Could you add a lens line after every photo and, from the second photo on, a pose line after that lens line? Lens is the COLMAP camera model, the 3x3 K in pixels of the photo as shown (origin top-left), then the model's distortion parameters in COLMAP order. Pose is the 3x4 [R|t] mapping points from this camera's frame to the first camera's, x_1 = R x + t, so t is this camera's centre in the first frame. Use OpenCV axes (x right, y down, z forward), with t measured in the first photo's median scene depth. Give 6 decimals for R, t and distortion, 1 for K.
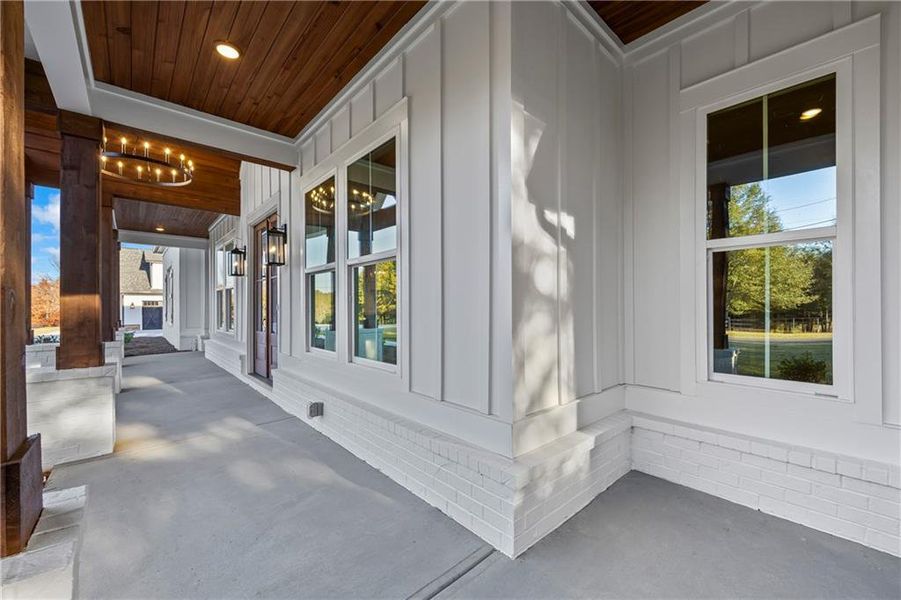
lens RADIAL K [[357.2, 0, 449.4], [0, 357.2, 302.6], [0, 0, 1]] dist [-0.001754, -0.000107]
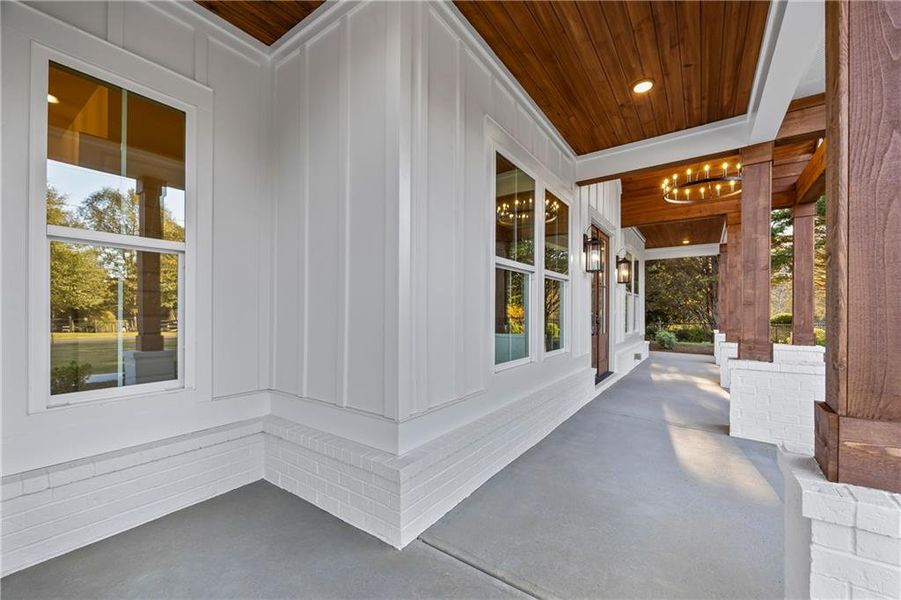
lens RADIAL K [[357.2, 0, 450.0], [0, 357.2, 306.0], [0, 0, 1]] dist [-0.001754, -0.000107]
pose [[-0.217469, 0.006073, 0.976048, -0.498564], [-0.011047, 0.999901, -0.008682, 0.006784], [-0.976005, -0.012670, -0.217380, 0.565527]]
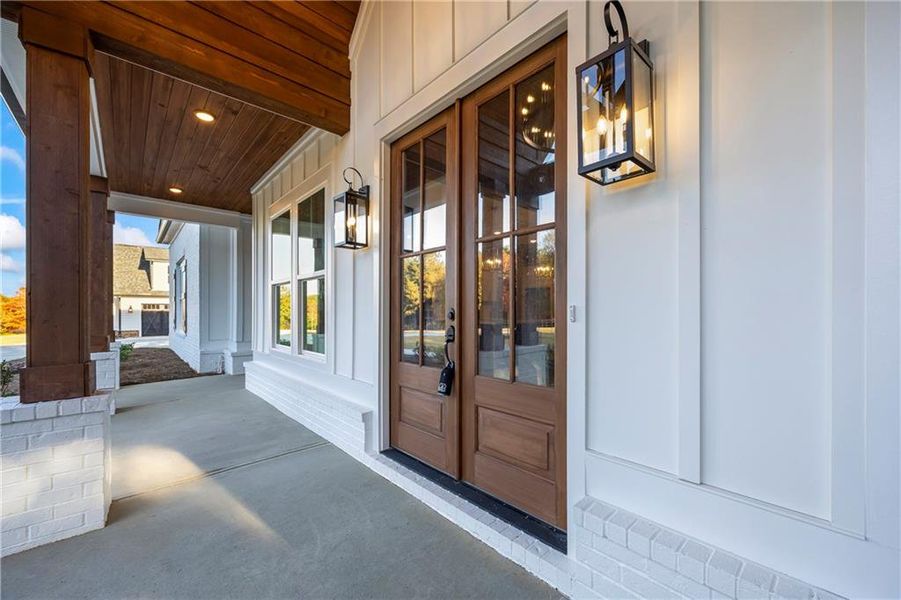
lens RADIAL K [[357.2, 0, 452.0], [0, 357.2, 311.9], [0, 0, 1]] dist [-0.001754, -0.000107]
pose [[0.999938, 0.007765, 0.008009, -0.192025], [-0.007826, 0.999941, 0.007535, 0.003557], [-0.007950, -0.007597, 0.999940, 0.212534]]
